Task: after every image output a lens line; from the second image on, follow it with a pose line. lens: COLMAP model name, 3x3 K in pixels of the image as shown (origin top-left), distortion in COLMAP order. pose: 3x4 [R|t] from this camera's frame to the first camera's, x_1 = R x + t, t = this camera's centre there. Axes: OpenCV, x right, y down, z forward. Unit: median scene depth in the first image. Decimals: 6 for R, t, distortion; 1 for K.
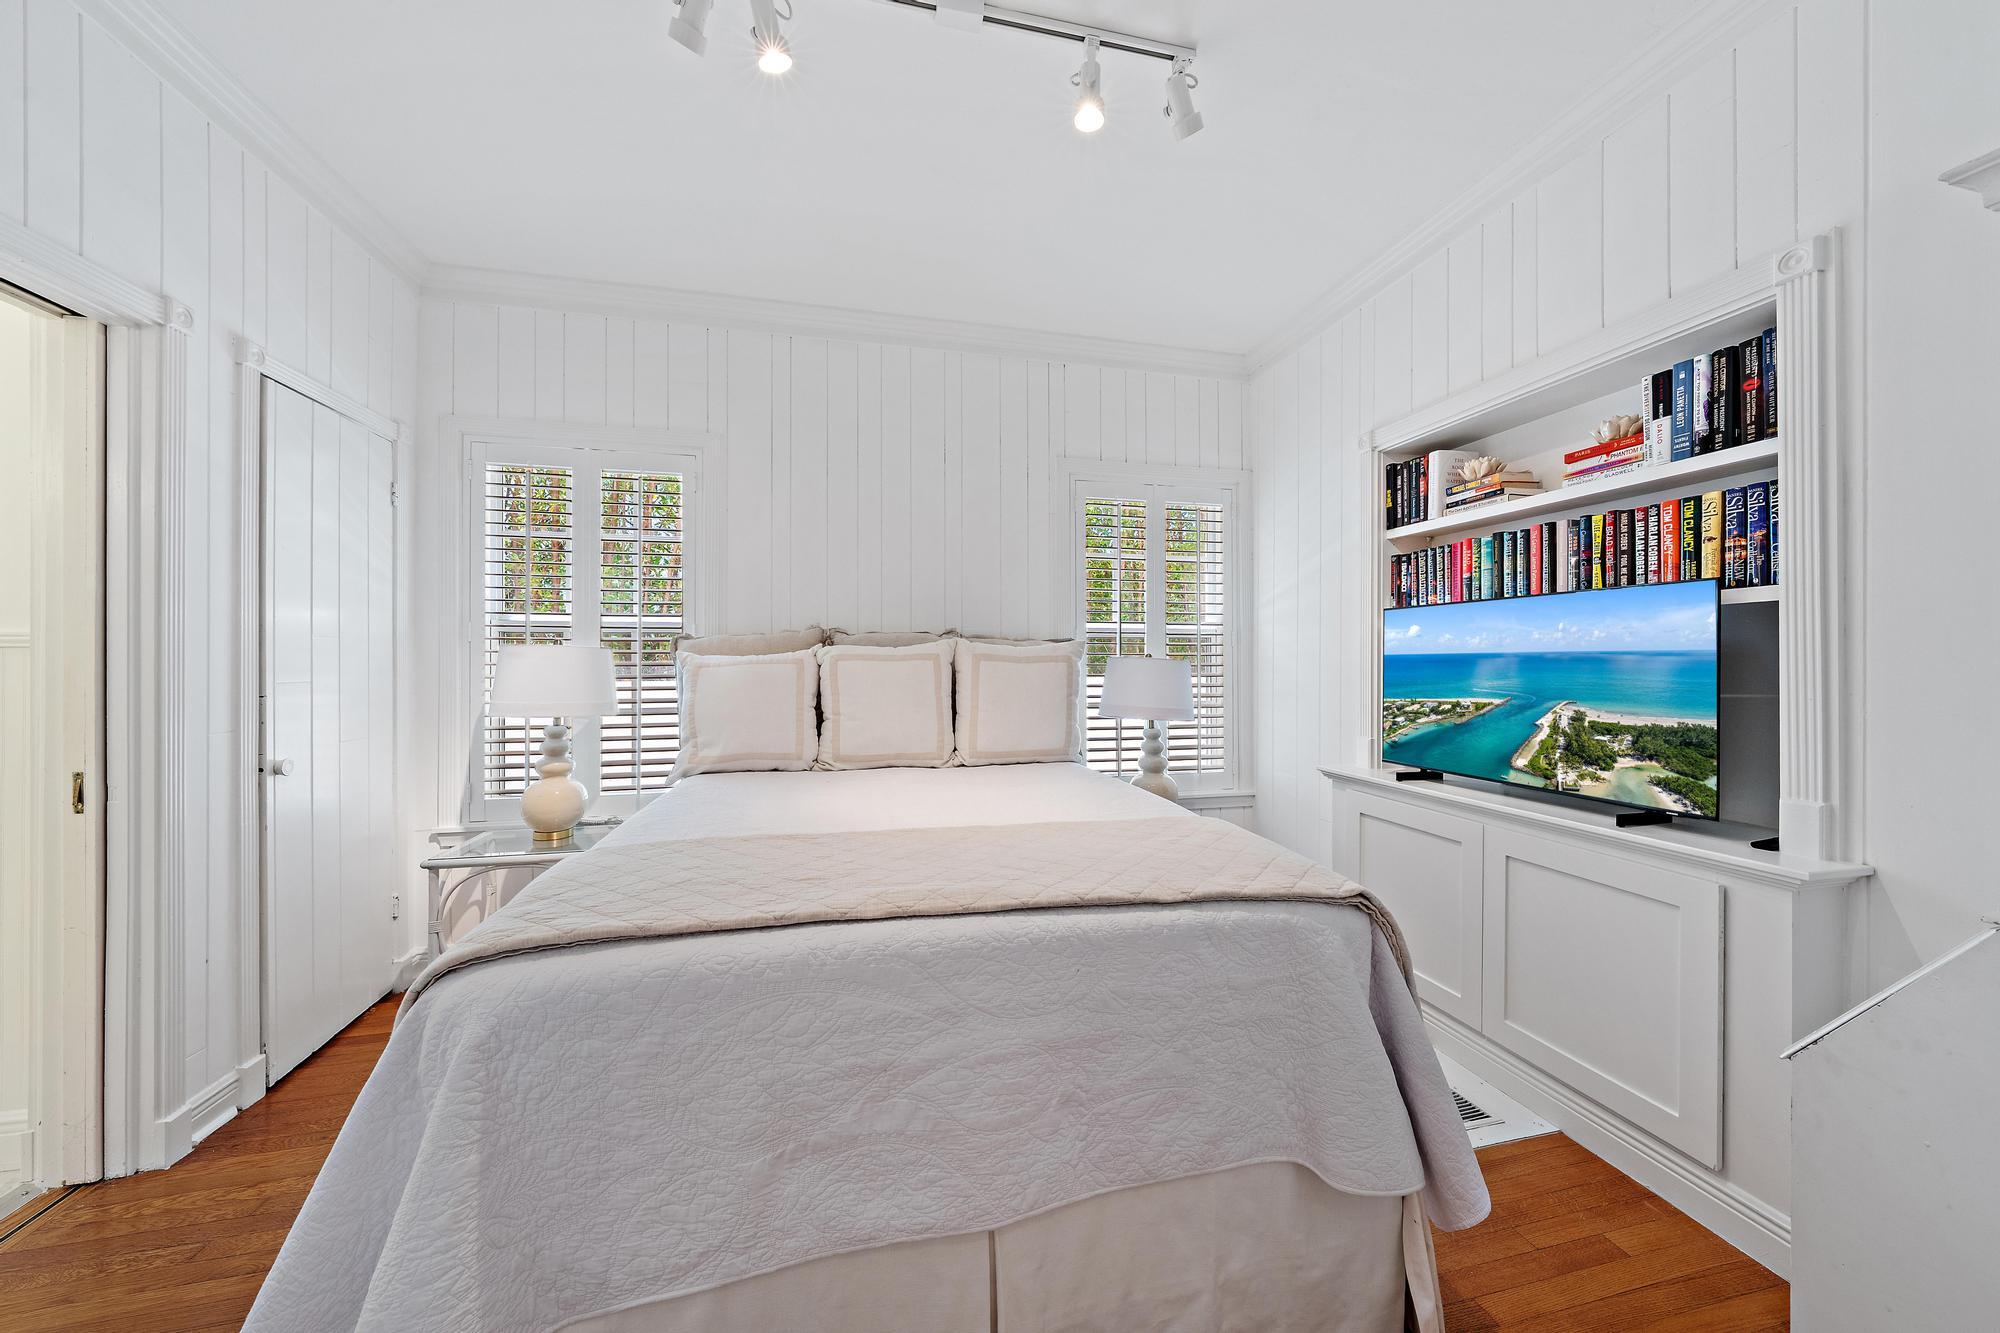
lens RADIAL K [[664.7, 0, 996.2], [0, 664.7, 665.4], [0, 0, 1]] dist [-0.002033, -0.000223]
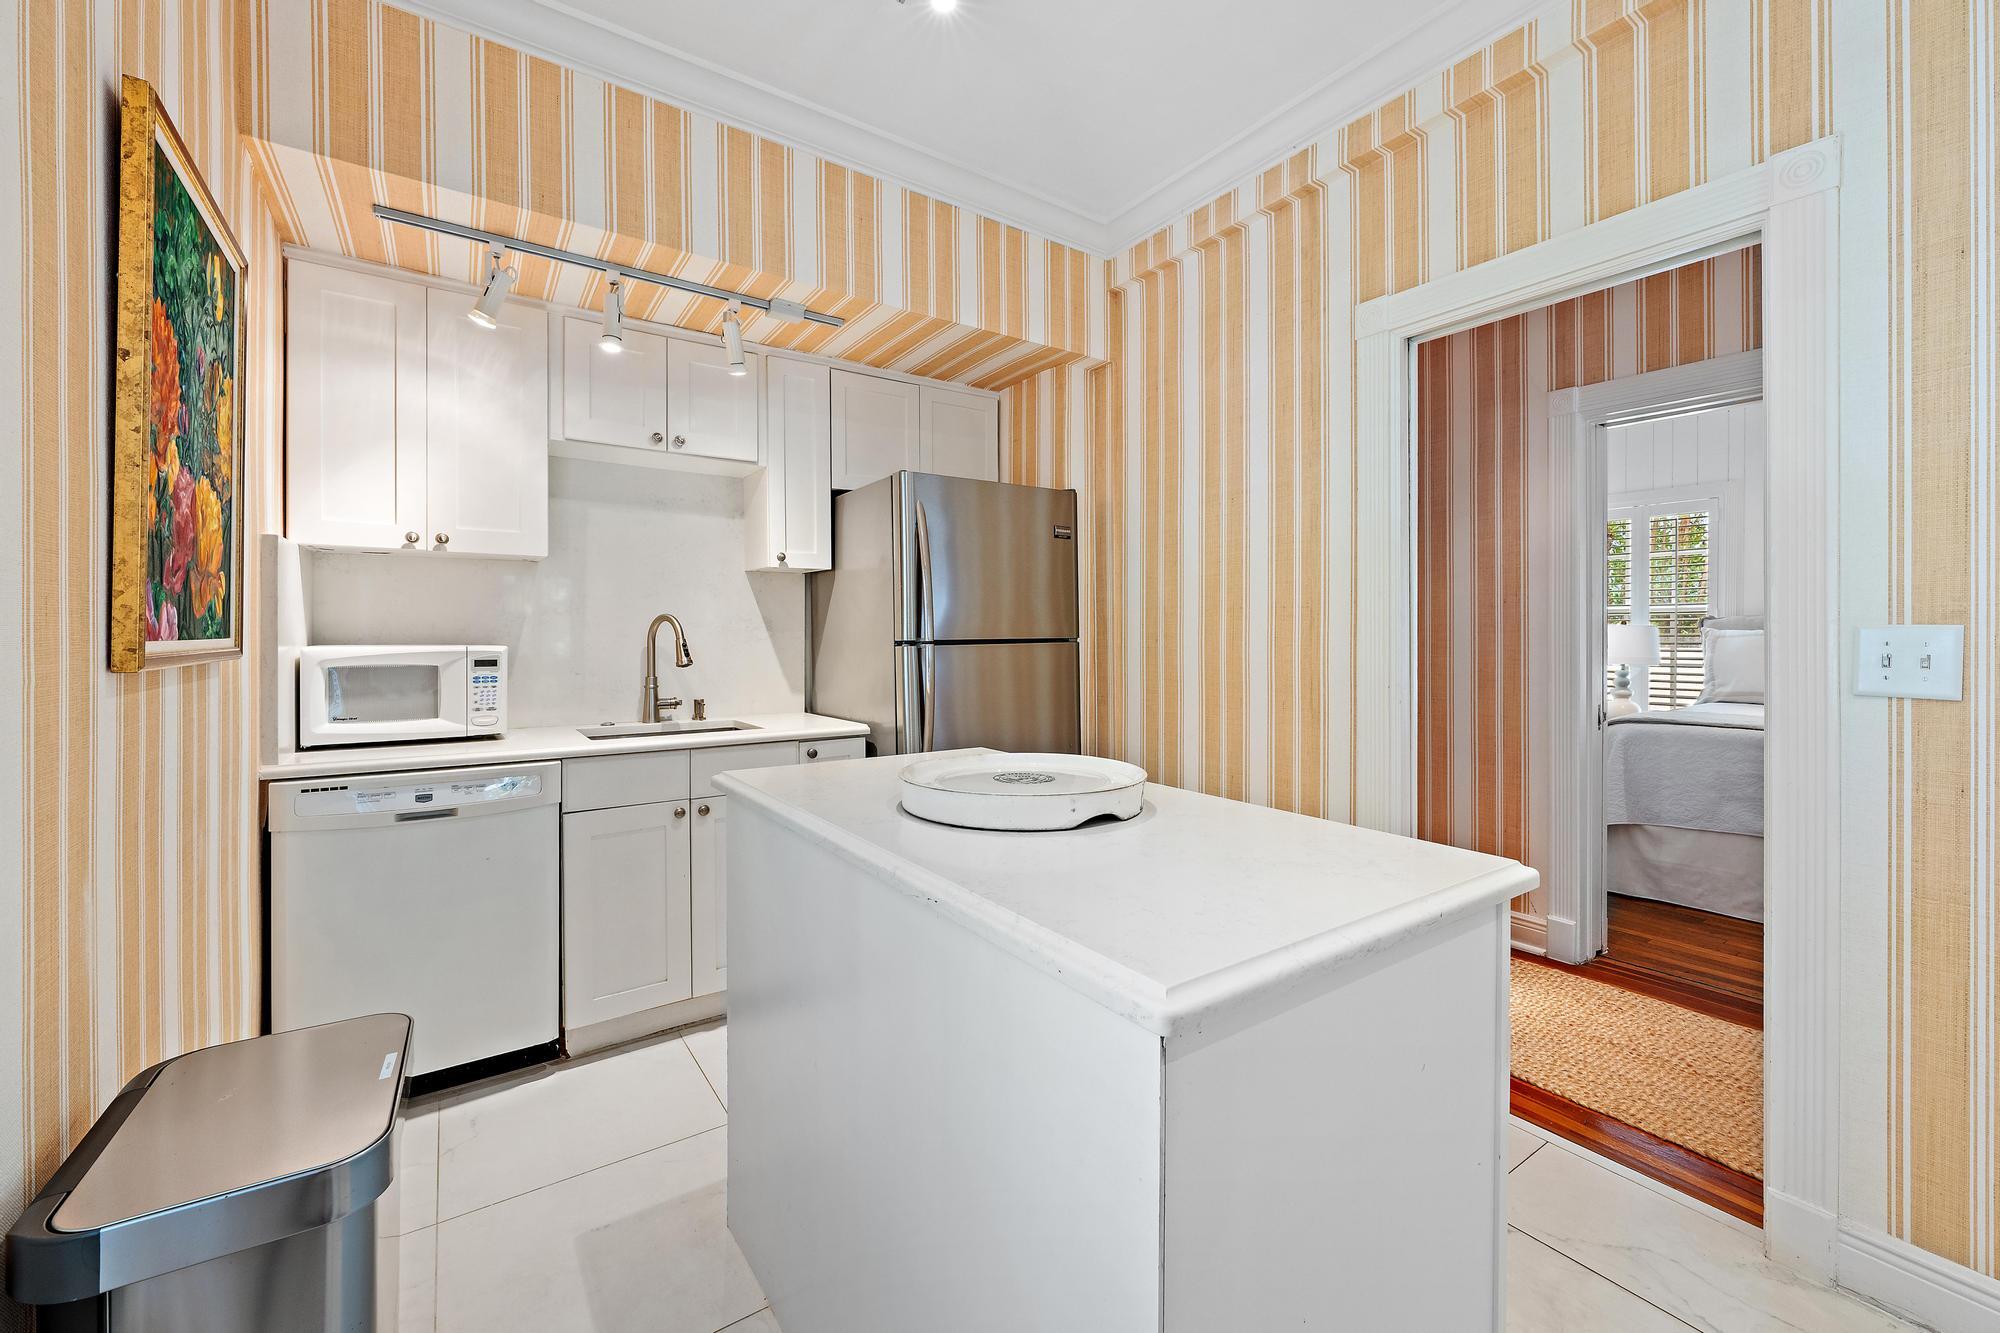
lens RADIAL K [[805.3, 0, 1027.2], [0, 805.3, 637.5], [0, 0, 1]] dist [-0.001345, -0.000064]
pose [[0.380603, -0.000031, -0.924739, 0.671272], [0.005005, 0.999985, 0.002027, -0.008003], [0.924725, -0.005400, 0.380598, -1.202230]]
